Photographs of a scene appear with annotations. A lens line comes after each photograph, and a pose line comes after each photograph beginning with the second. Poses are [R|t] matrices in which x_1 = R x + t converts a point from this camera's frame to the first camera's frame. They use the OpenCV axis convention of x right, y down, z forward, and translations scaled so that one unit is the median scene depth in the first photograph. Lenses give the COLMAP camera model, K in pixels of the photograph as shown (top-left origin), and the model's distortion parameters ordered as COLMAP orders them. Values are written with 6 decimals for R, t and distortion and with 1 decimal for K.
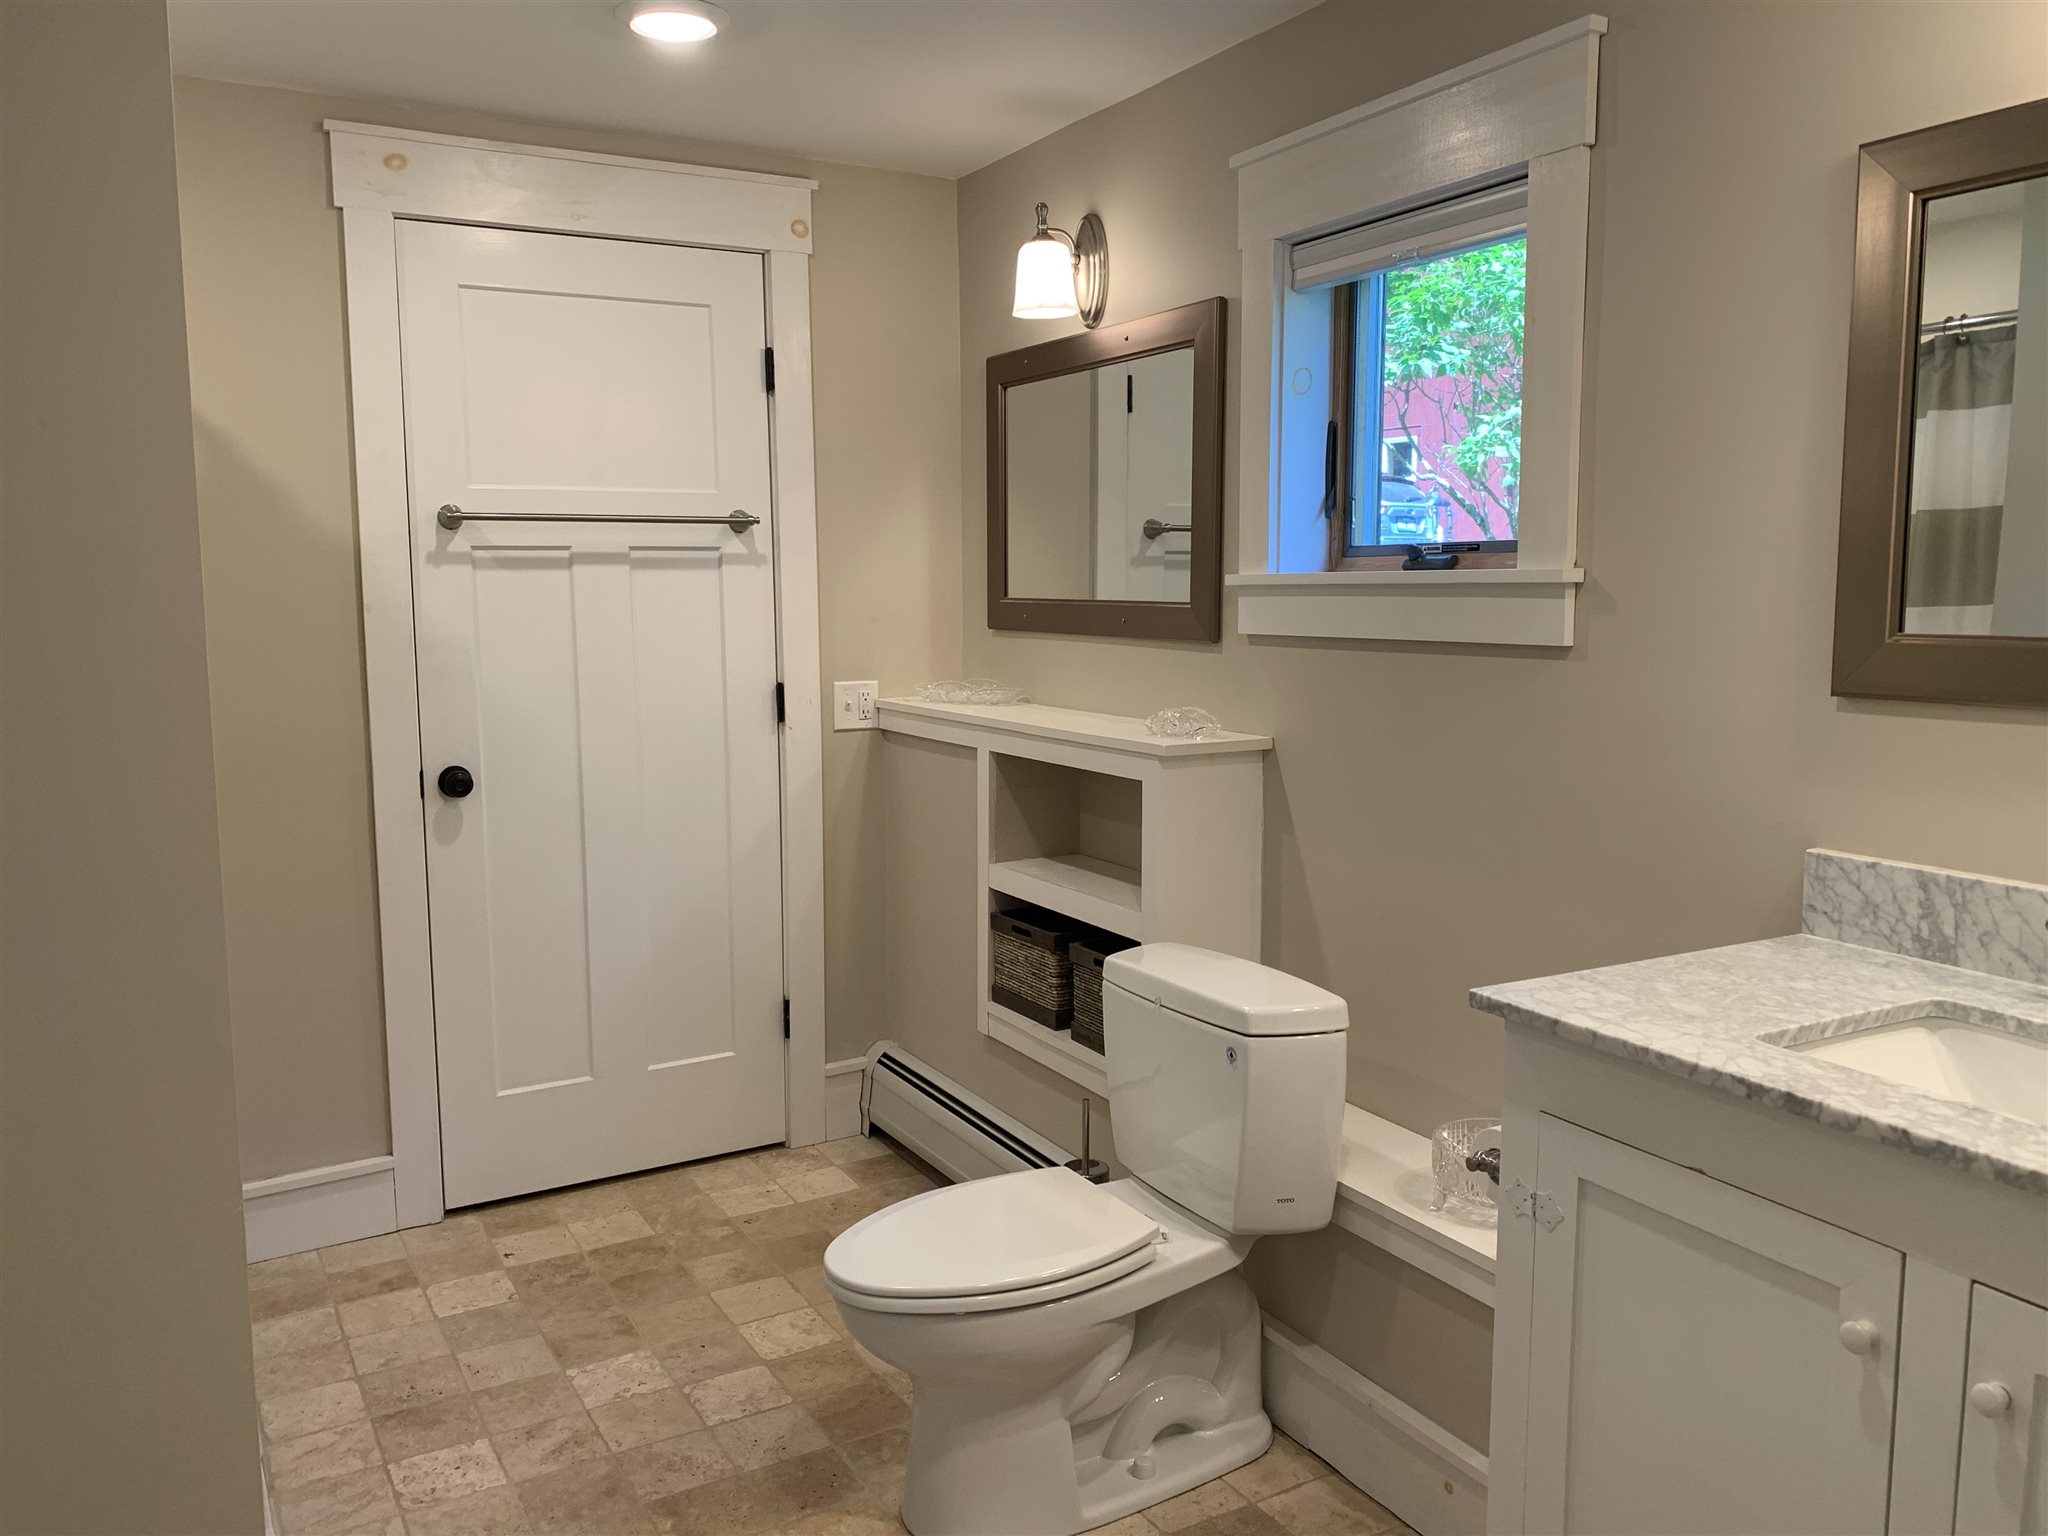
lens RADIAL K [[1631.3, 0, 1024.0], [0, 1631.3, 768.0], [0, 0, 1]] dist [0.028975, -0.002488]
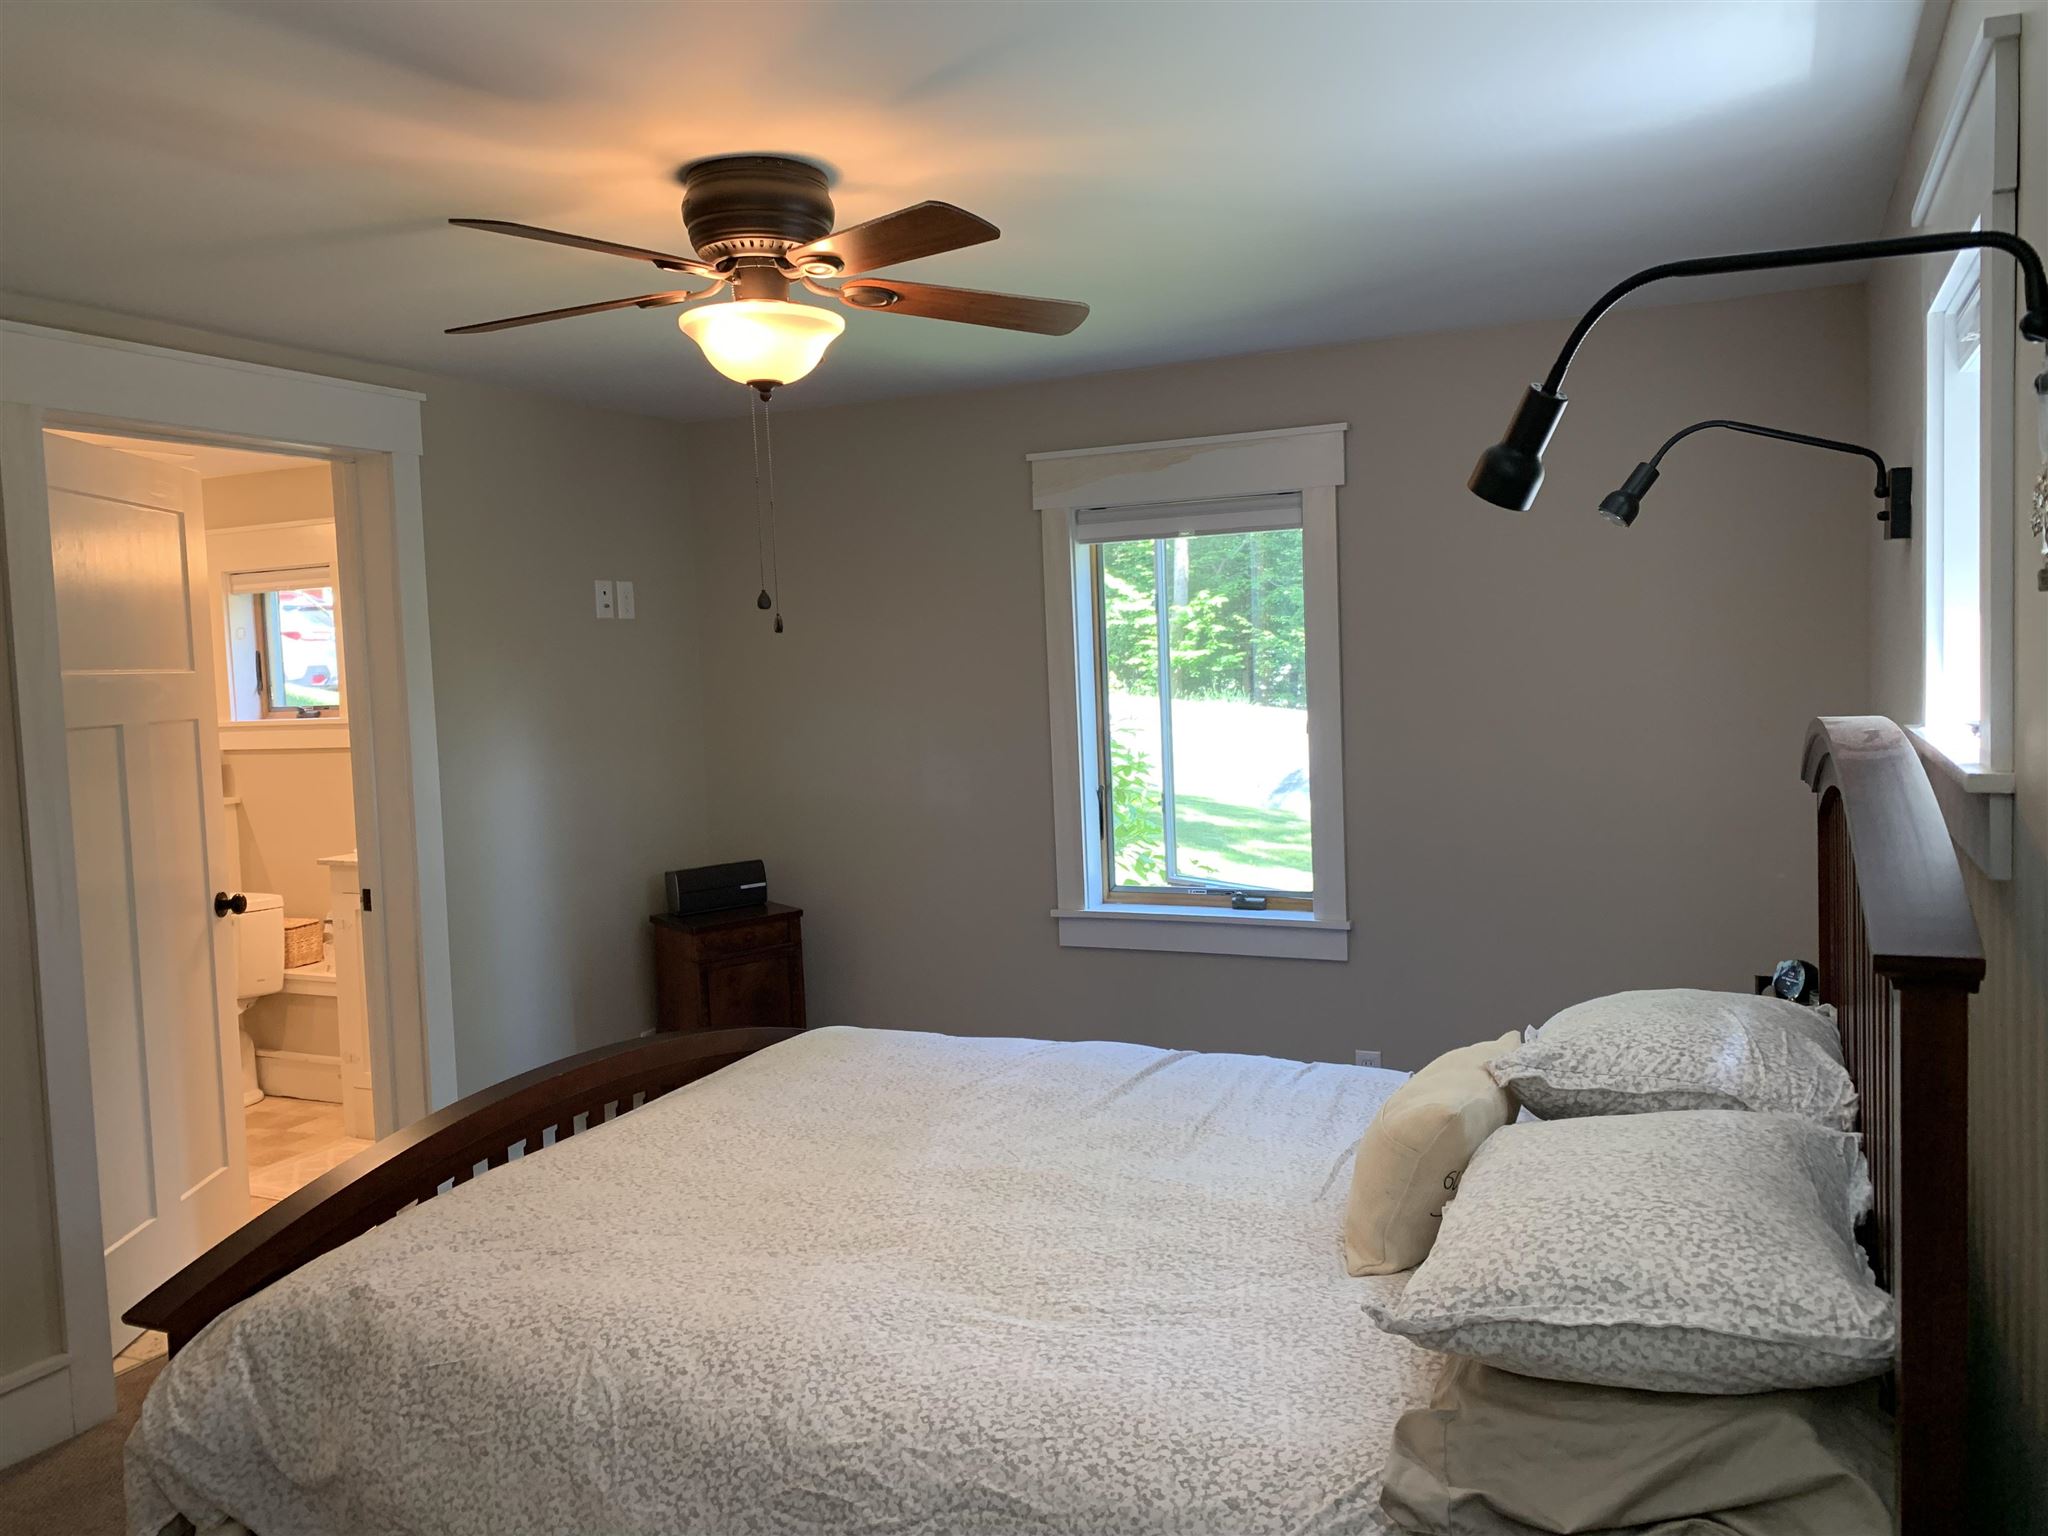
lens RADIAL K [[1631.3, 0, 1024.0], [0, 1631.3, 768.0], [0, 0, 1]] dist [0.028975, -0.002488]
pose [[0.820488, -0.060831, 0.568417, -0.240877], [0.100787, 0.994140, -0.039090, 0.140115], [-0.562709, 0.089362, 0.821811, -1.443177]]
